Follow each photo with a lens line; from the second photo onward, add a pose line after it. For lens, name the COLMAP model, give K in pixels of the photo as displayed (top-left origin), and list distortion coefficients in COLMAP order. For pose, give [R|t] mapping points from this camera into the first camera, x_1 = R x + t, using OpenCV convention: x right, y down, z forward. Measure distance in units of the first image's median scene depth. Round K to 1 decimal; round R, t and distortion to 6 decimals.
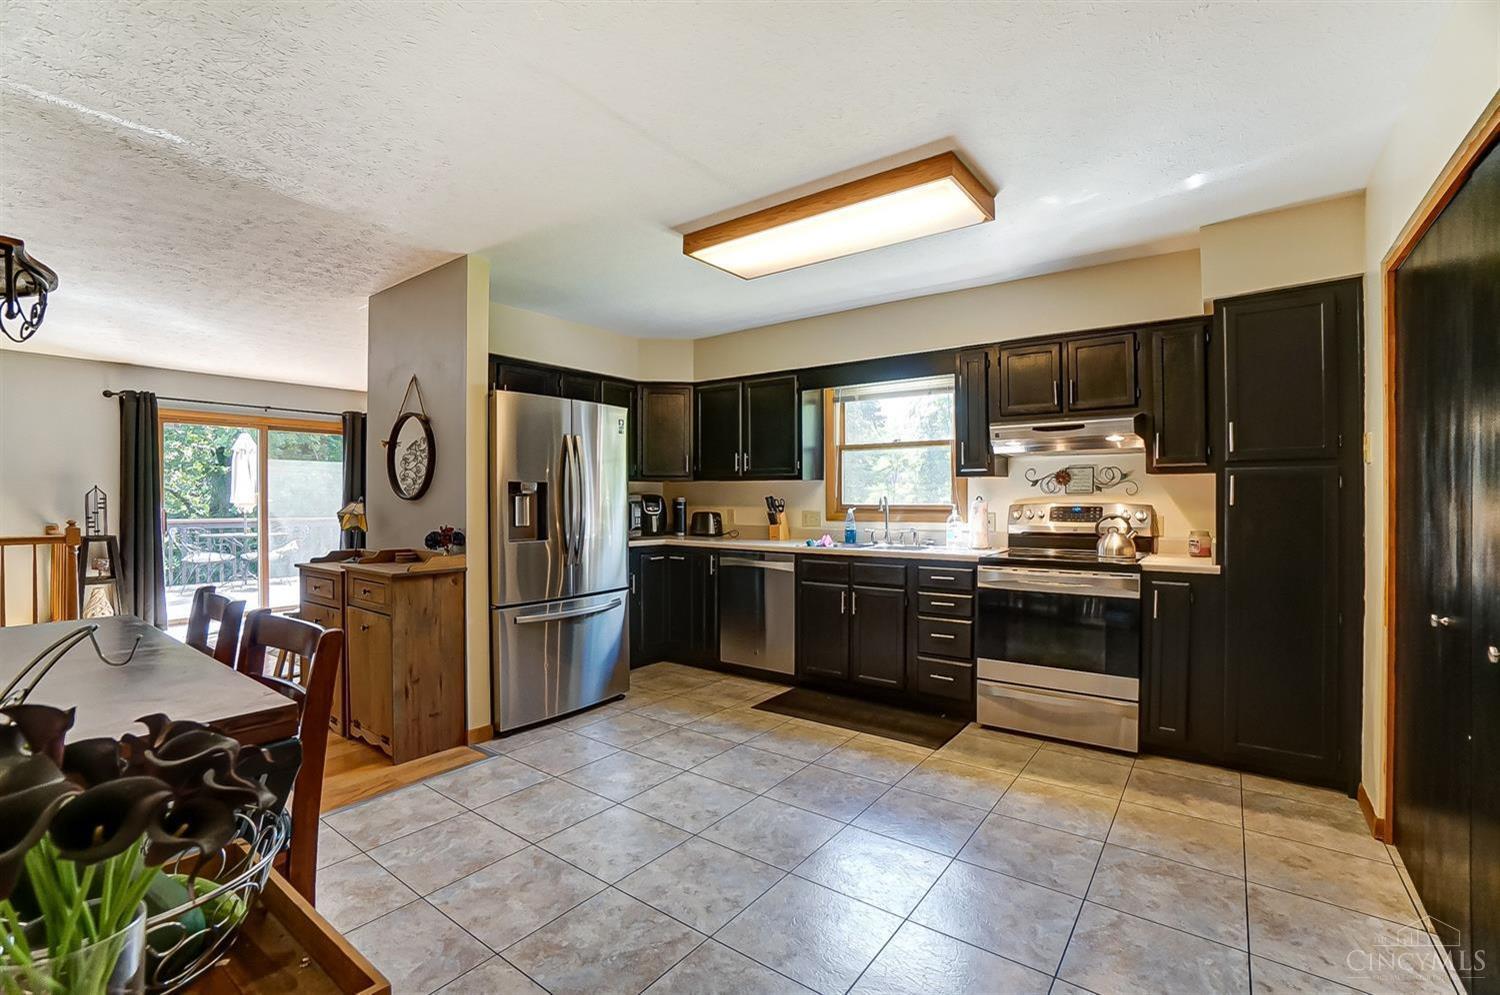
lens RADIAL K [[652.4, 0, 751.8], [0, 652.4, 495.9], [0, 0, 1]] dist [-0.041962, 0.002343]
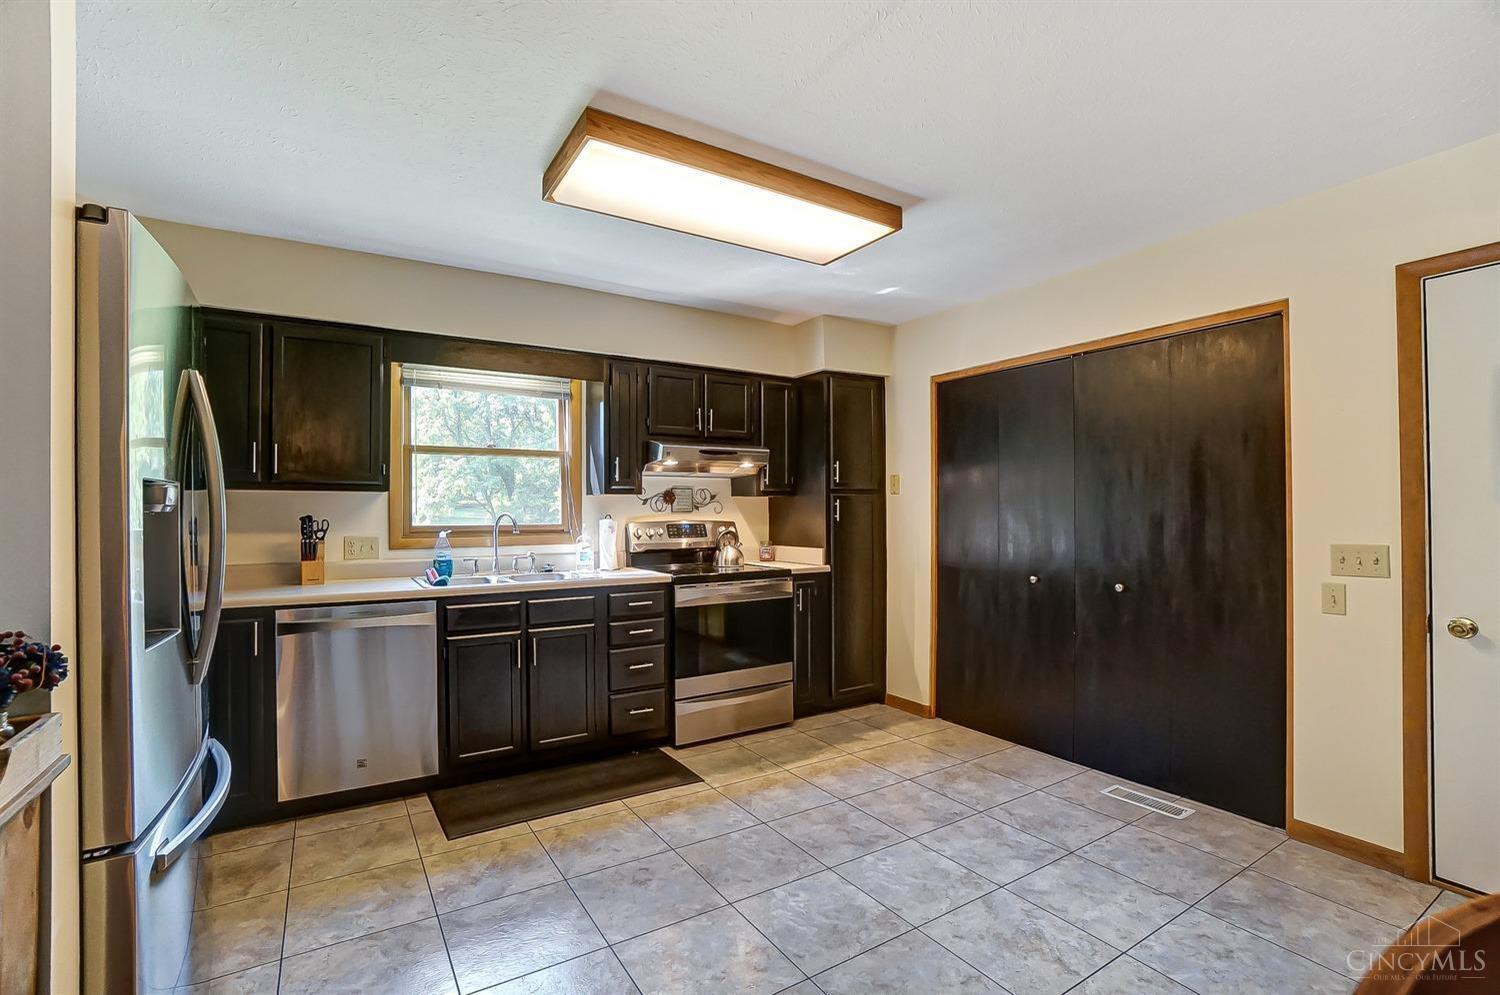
lens RADIAL K [[652.4, 0, 753.5], [0, 652.4, 507.7], [0, 0, 1]] dist [-0.041962, 0.002343]
pose [[0.379726, 0.005708, 0.925081, -0.513603], [-0.000371, 0.999982, -0.006018, -0.004637], [-0.925099, 0.001942, 0.379721, 0.506362]]
